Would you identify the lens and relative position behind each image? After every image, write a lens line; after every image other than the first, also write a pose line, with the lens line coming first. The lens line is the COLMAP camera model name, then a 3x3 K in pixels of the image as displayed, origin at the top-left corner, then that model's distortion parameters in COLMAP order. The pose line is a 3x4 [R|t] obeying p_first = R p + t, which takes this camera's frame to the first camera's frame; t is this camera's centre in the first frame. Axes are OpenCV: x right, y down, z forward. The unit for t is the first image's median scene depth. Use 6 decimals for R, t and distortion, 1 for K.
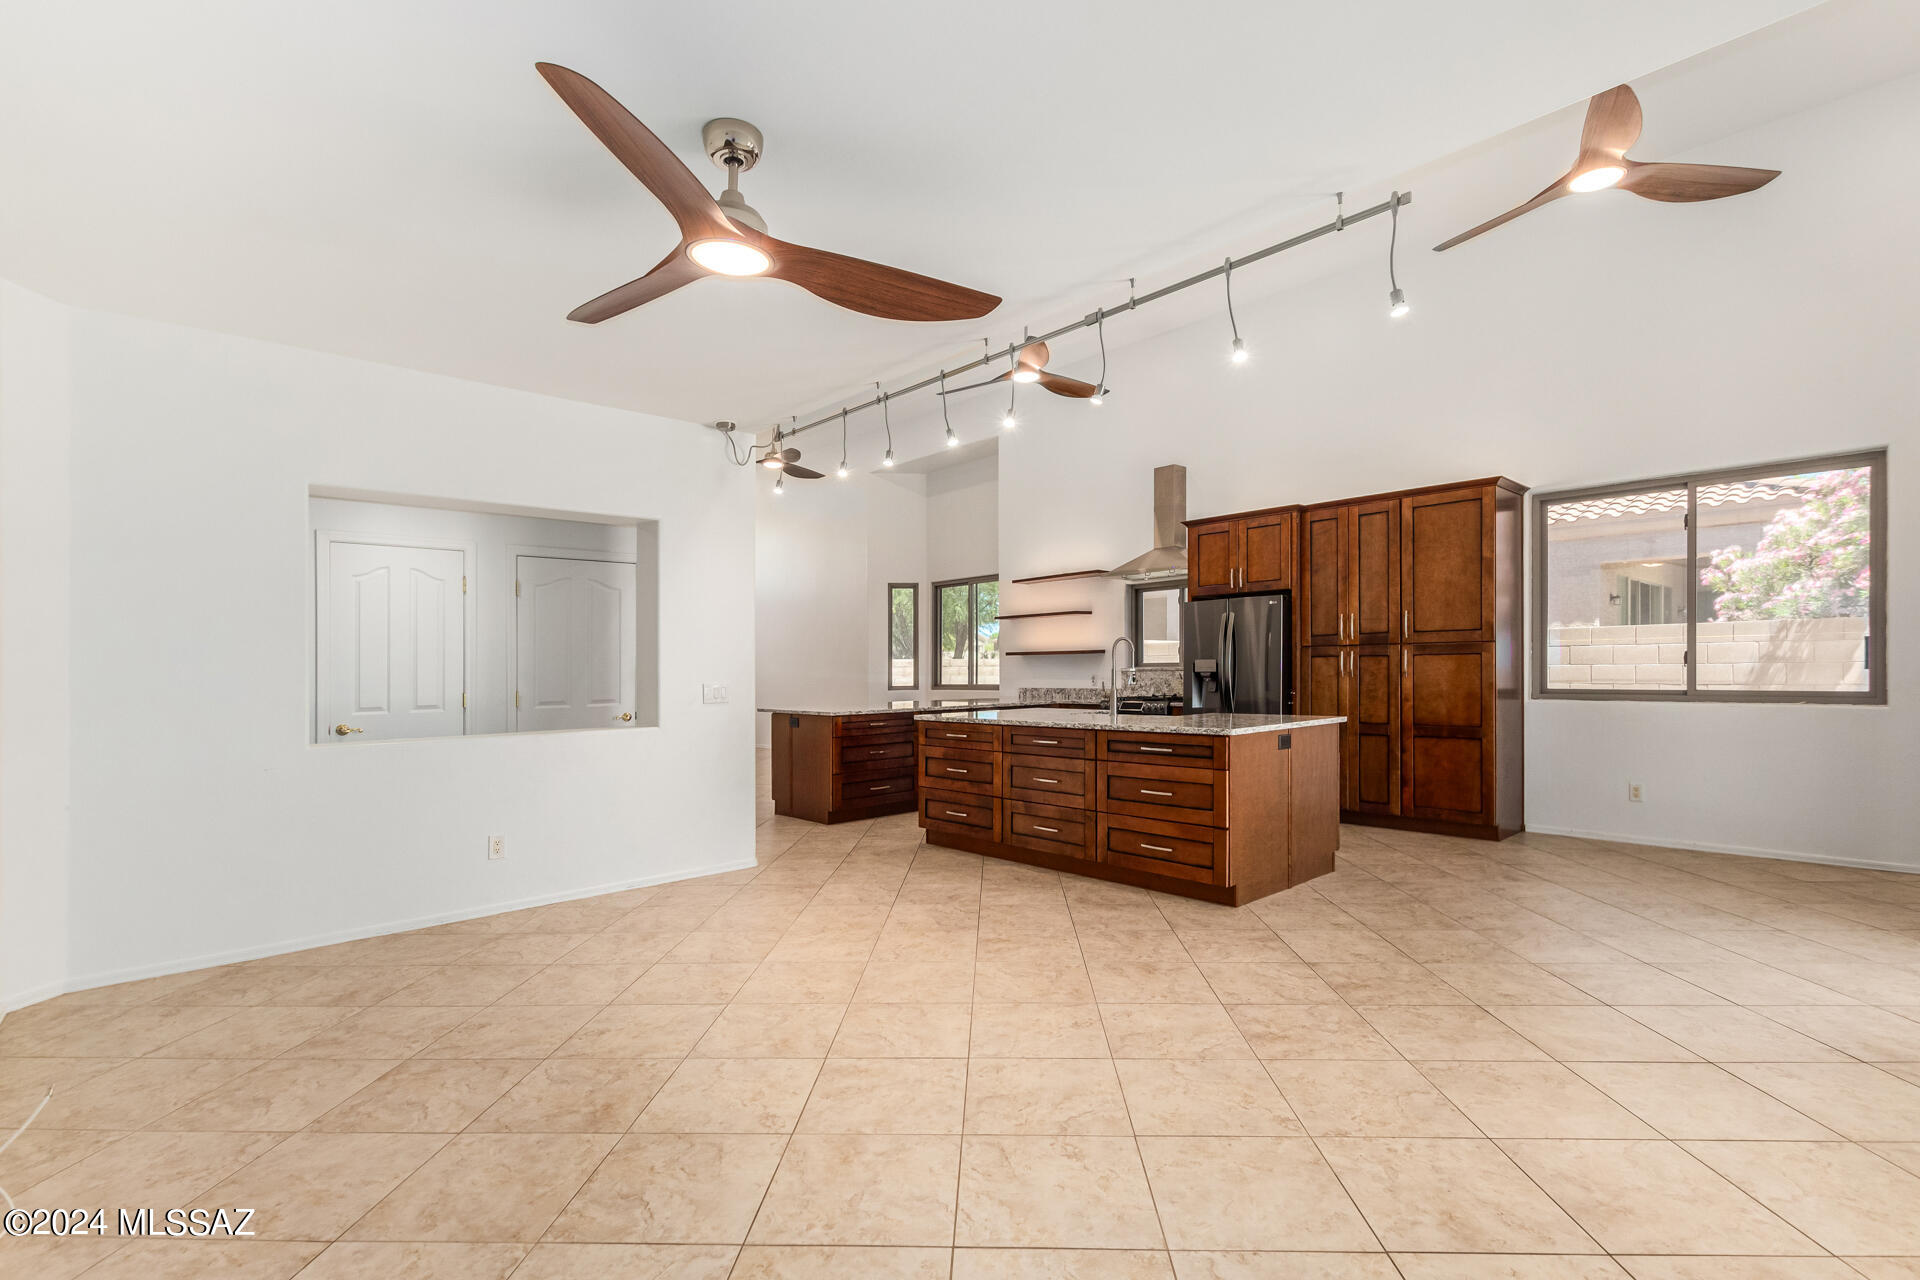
lens RADIAL K [[888.4, 0, 966.0], [0, 888.4, 653.0], [0, 0, 1]] dist [0.010080, -0.002368]
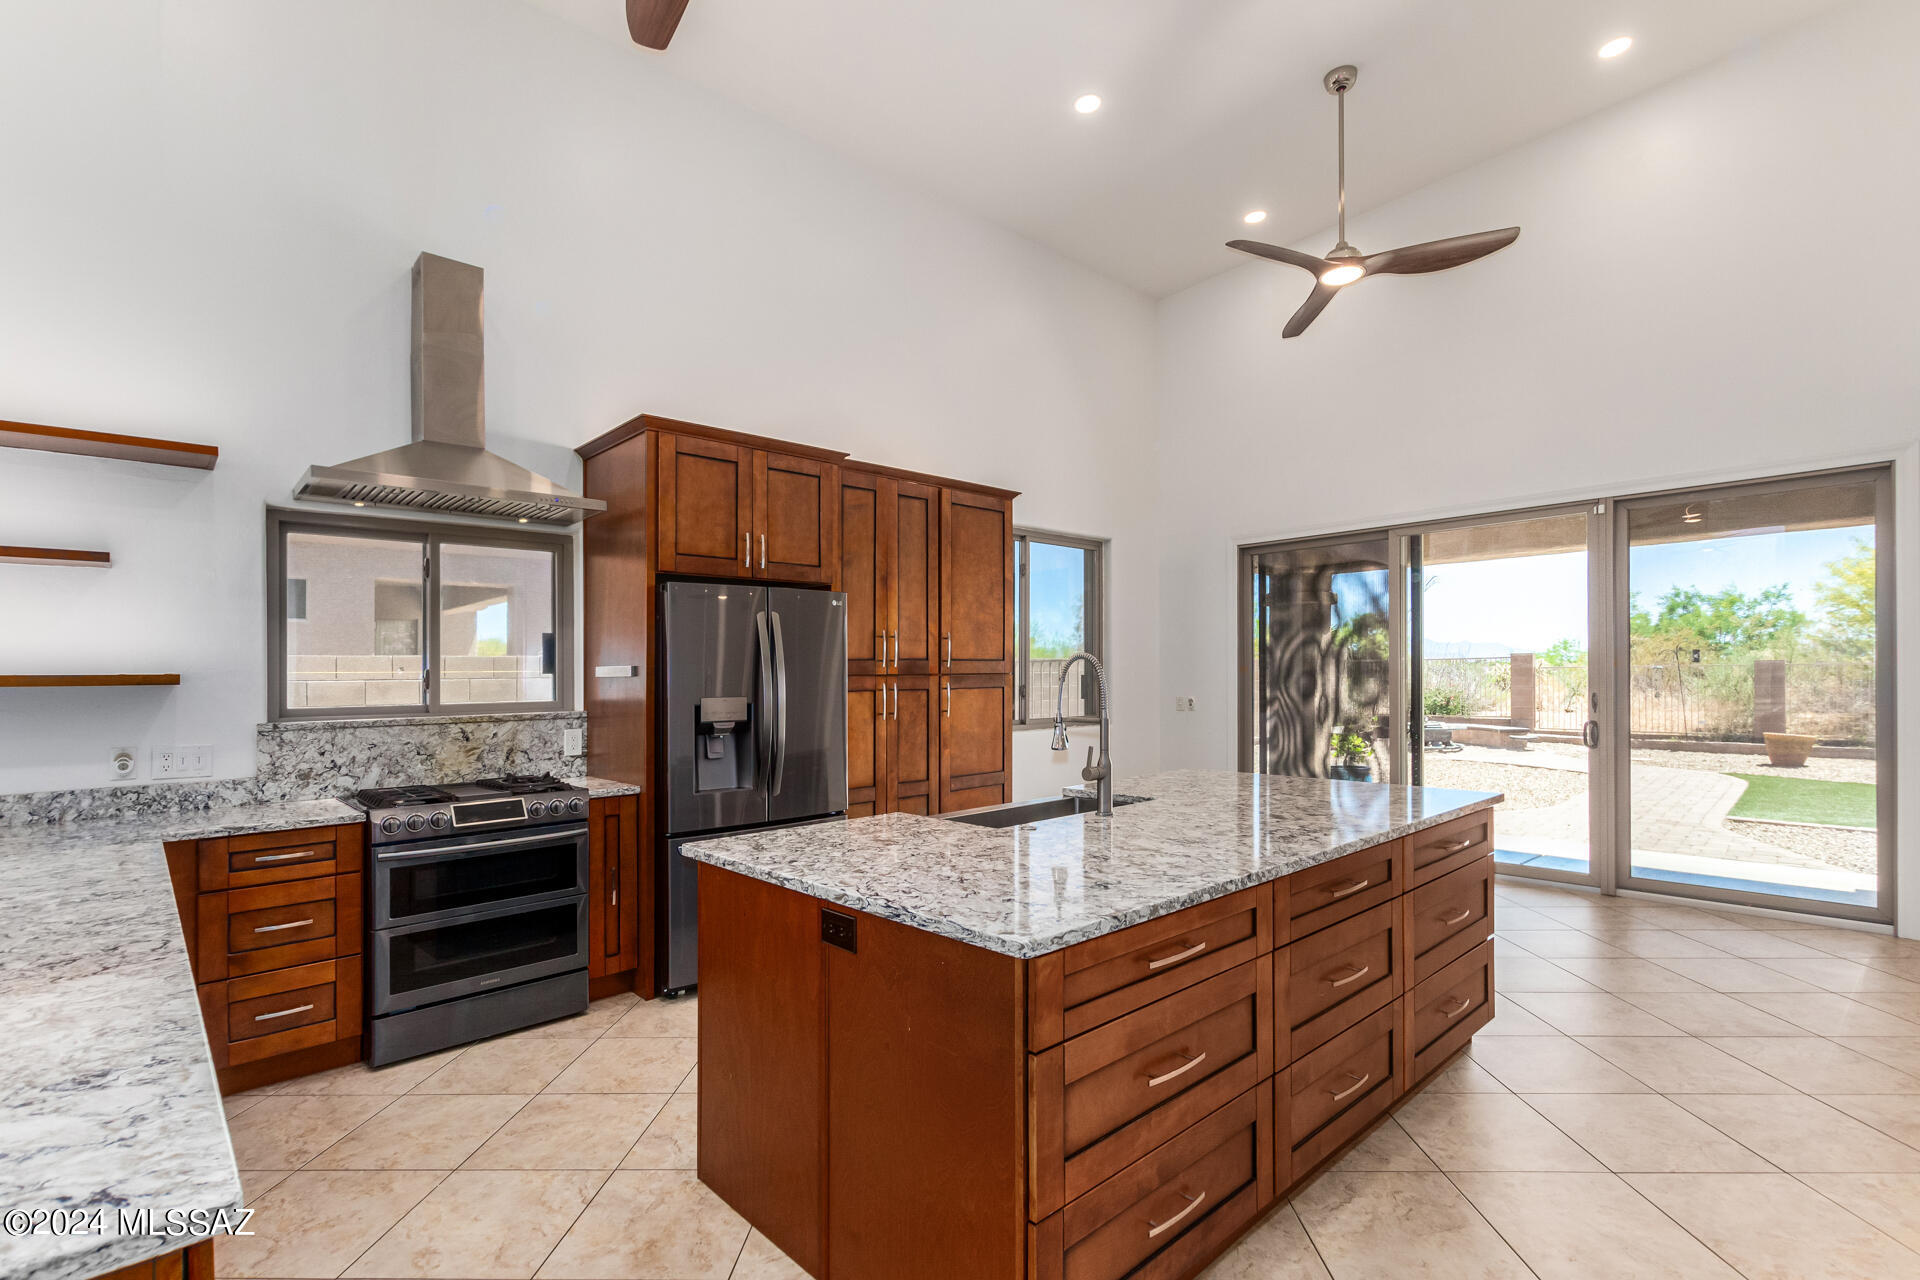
lens RADIAL K [[896.6, 0, 969.8], [0, 896.6, 665.2], [0, 0, 1]] dist [0.006002, -0.000415]
pose [[-0.007198, 0.024032, 0.999685, -0.312209], [-0.003952, 0.999703, -0.024061, 0.000594], [-0.999966, -0.004124, -0.007101, 1.037279]]
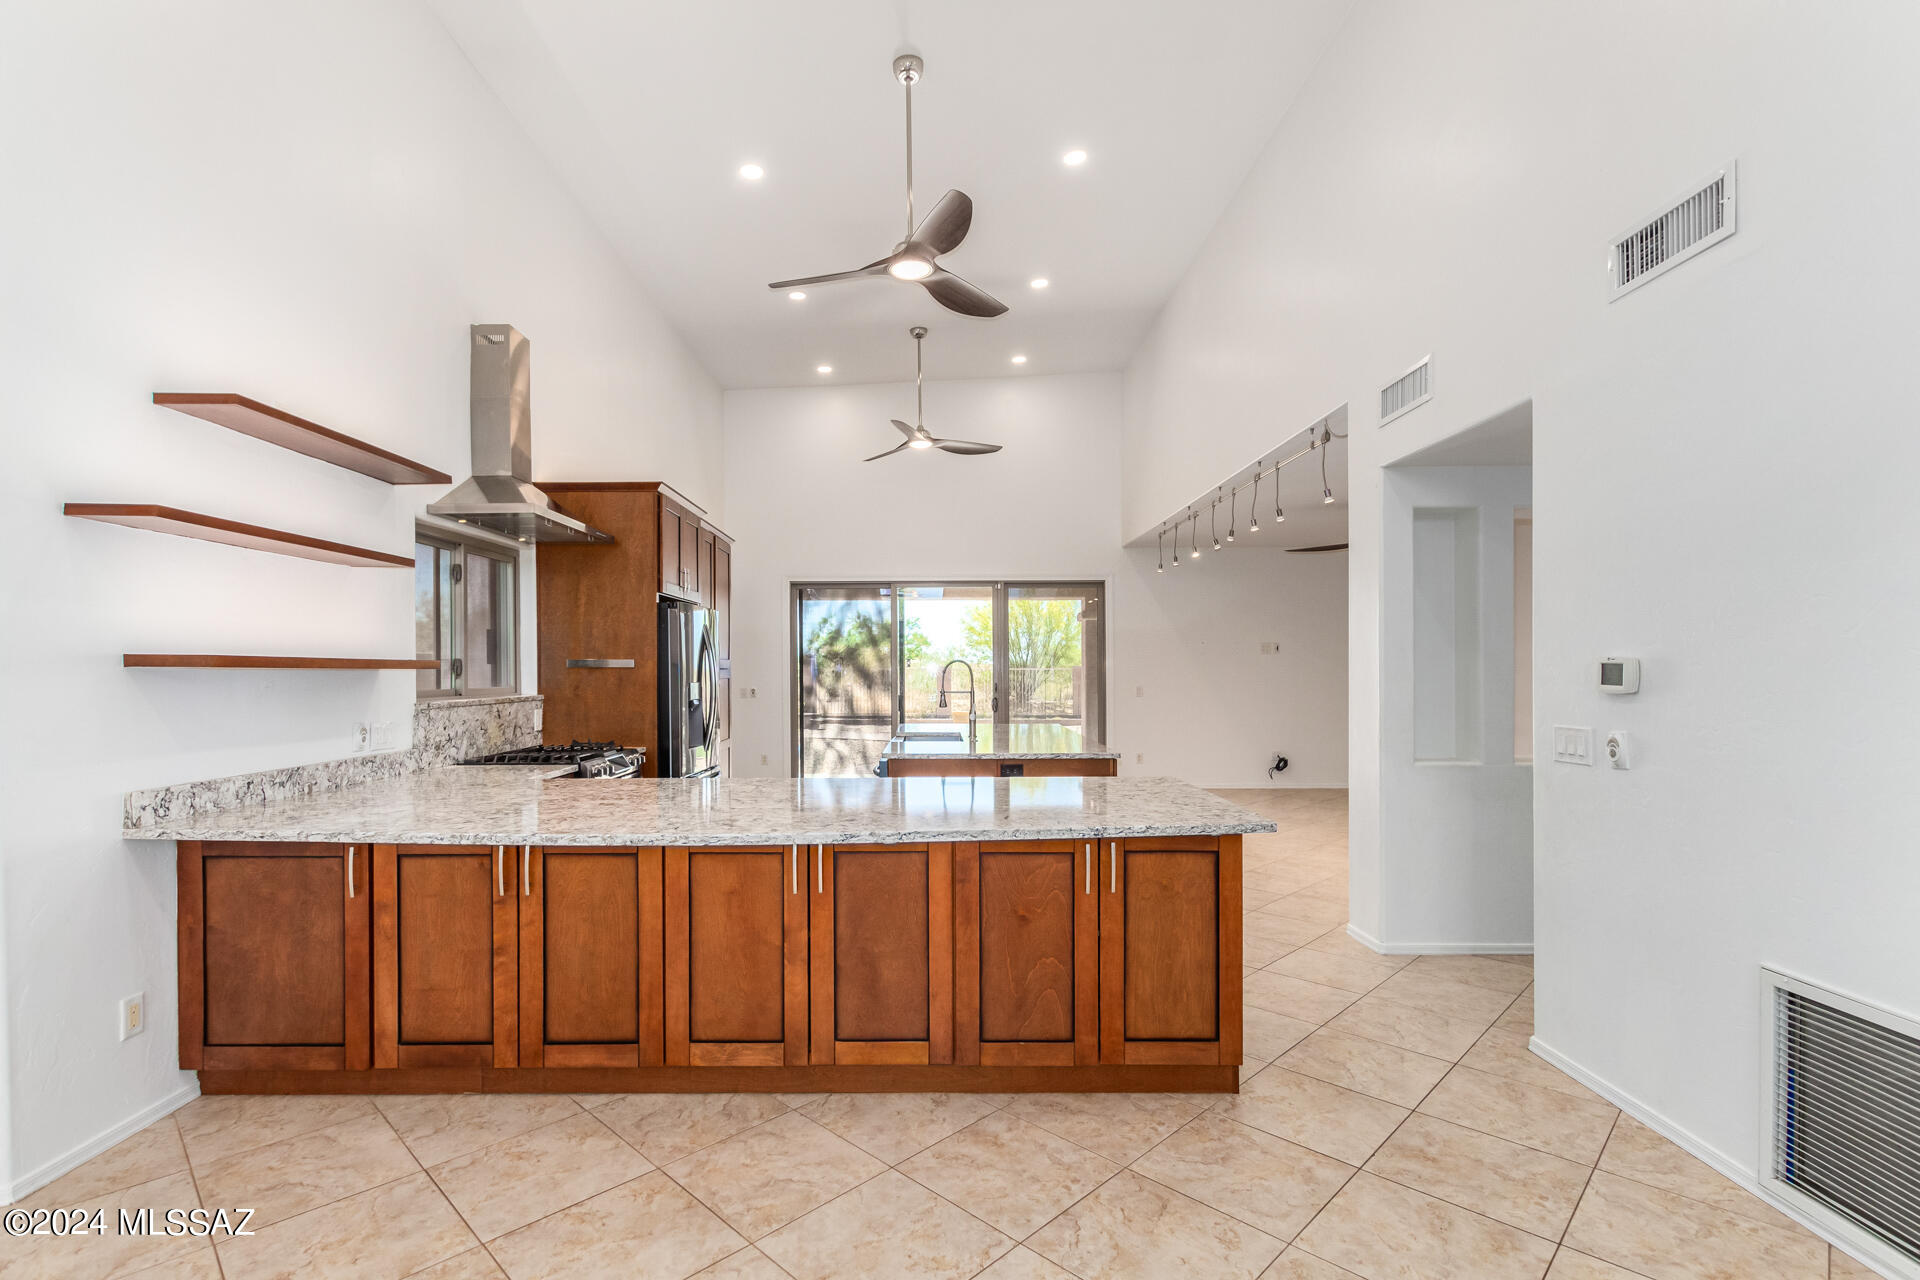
lens RADIAL K [[888.4, 0, 942.3], [0, 888.4, 641.0], [0, 0, 1]] dist [0.010080, -0.002368]
pose [[-0.735645, 0.037103, 0.676351, -0.482040], [0.001054, 0.998560, -0.053632, 0.015504], [-0.677367, -0.038741, -0.734625, 1.711531]]
